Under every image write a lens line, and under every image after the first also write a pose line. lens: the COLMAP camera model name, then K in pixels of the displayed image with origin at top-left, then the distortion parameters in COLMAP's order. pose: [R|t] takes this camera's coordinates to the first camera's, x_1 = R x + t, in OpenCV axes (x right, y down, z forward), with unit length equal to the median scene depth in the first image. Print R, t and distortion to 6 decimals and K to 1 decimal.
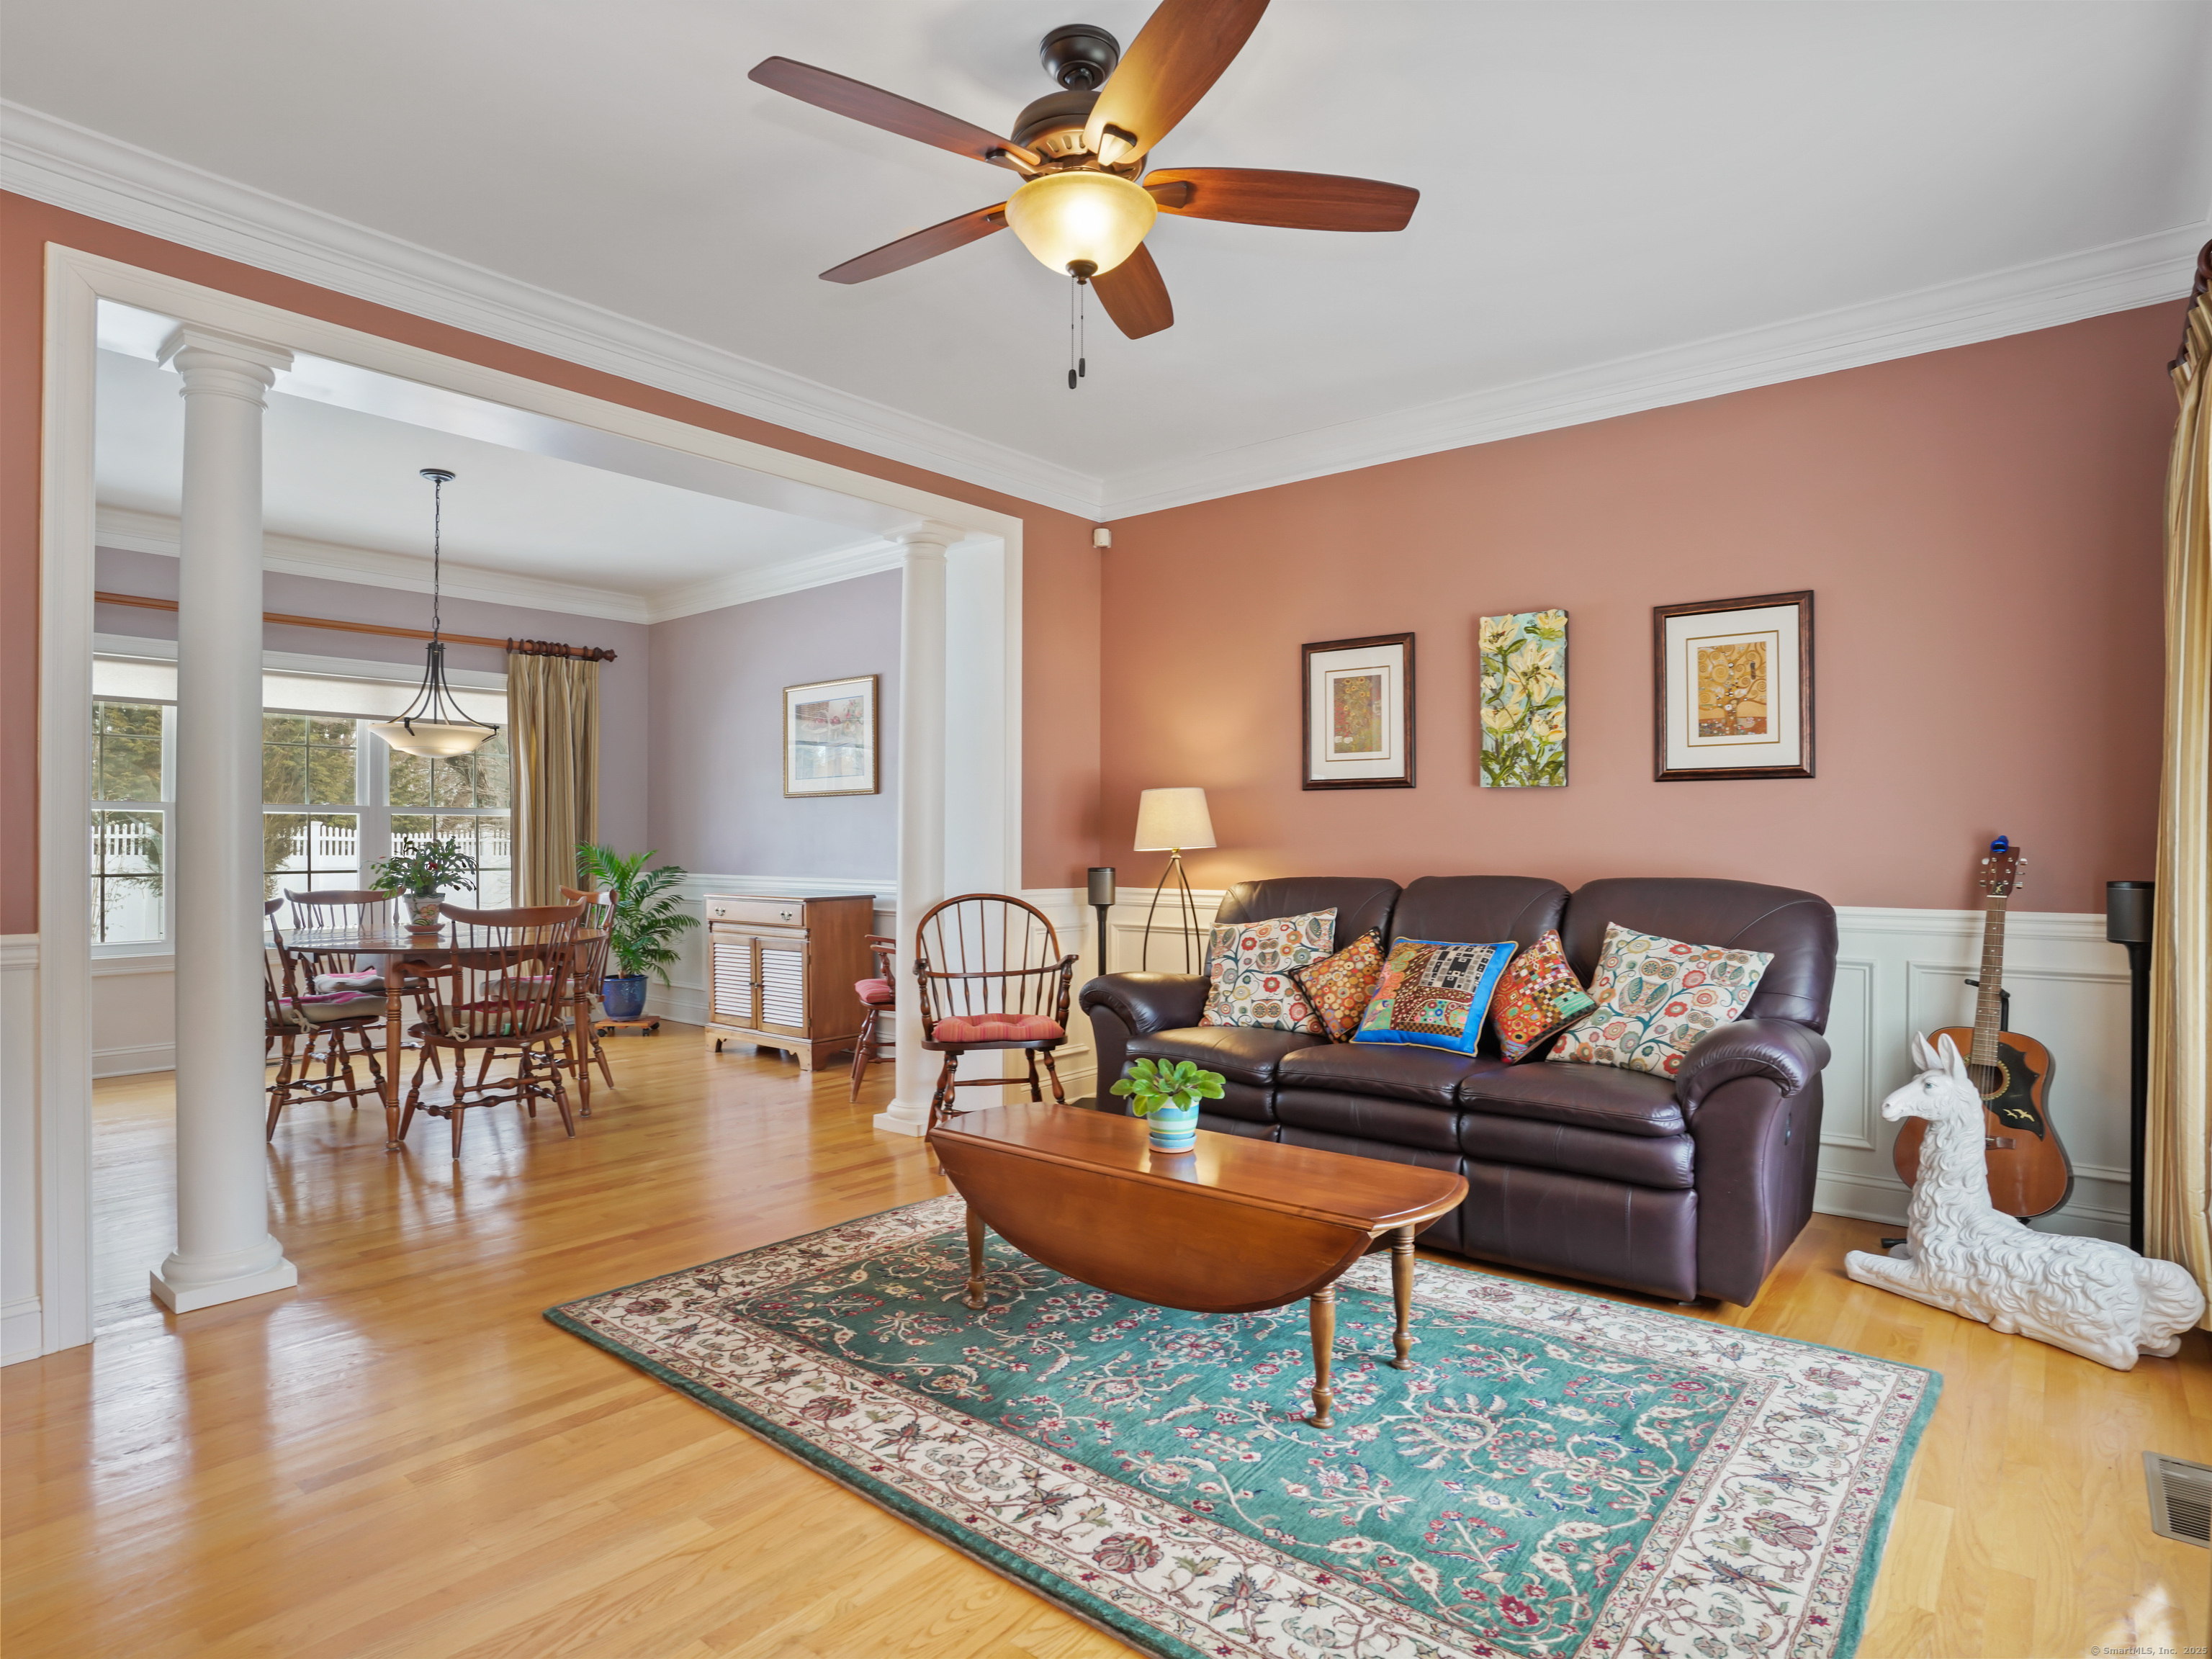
lens RADIAL K [[1220.0, 0, 1089.5], [0, 1220.0, 841.0], [0, 0, 1]] dist [-0.082347, 0.037393]
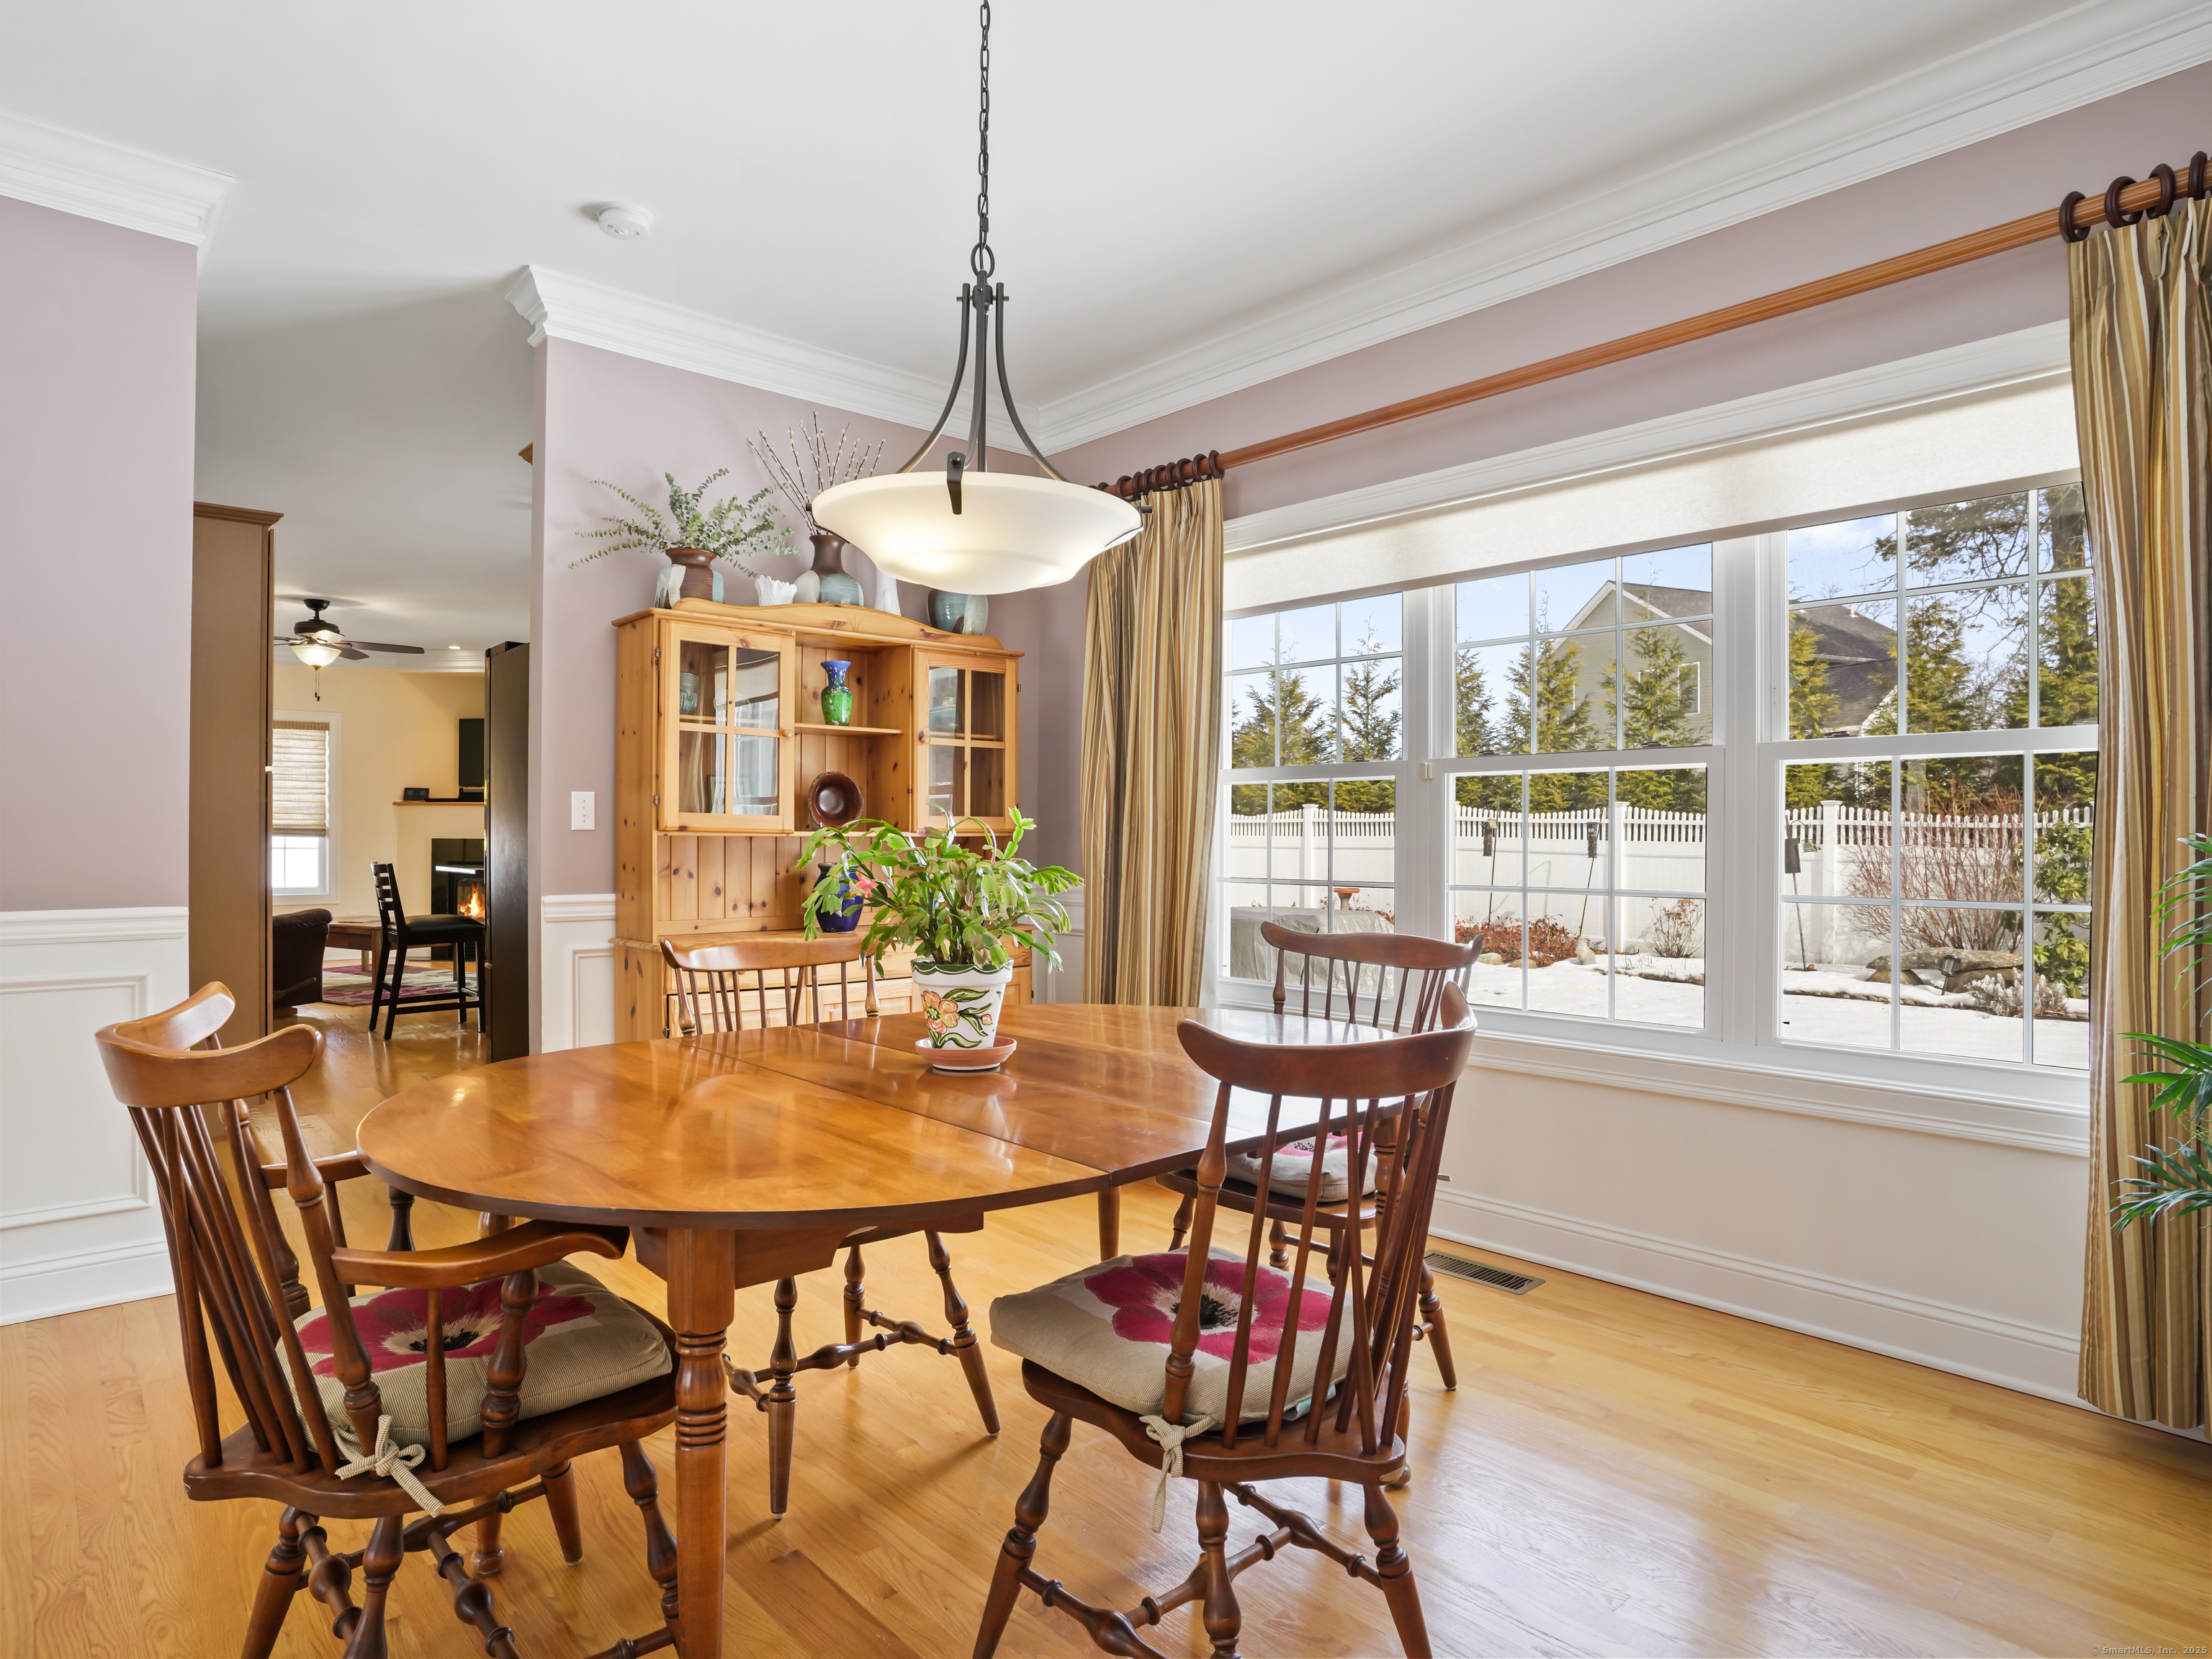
lens RADIAL K [[1237.4, 0, 1103.8], [0, 1237.4, 849.9], [0, 0, 1]] dist [-0.083792, 0.042614]
pose [[-0.125974, 0.010502, -0.991978, -0.228466], [-0.001786, 0.999940, 0.010814, 0.007487], [0.992032, 0.003134, -0.125948, 1.366625]]
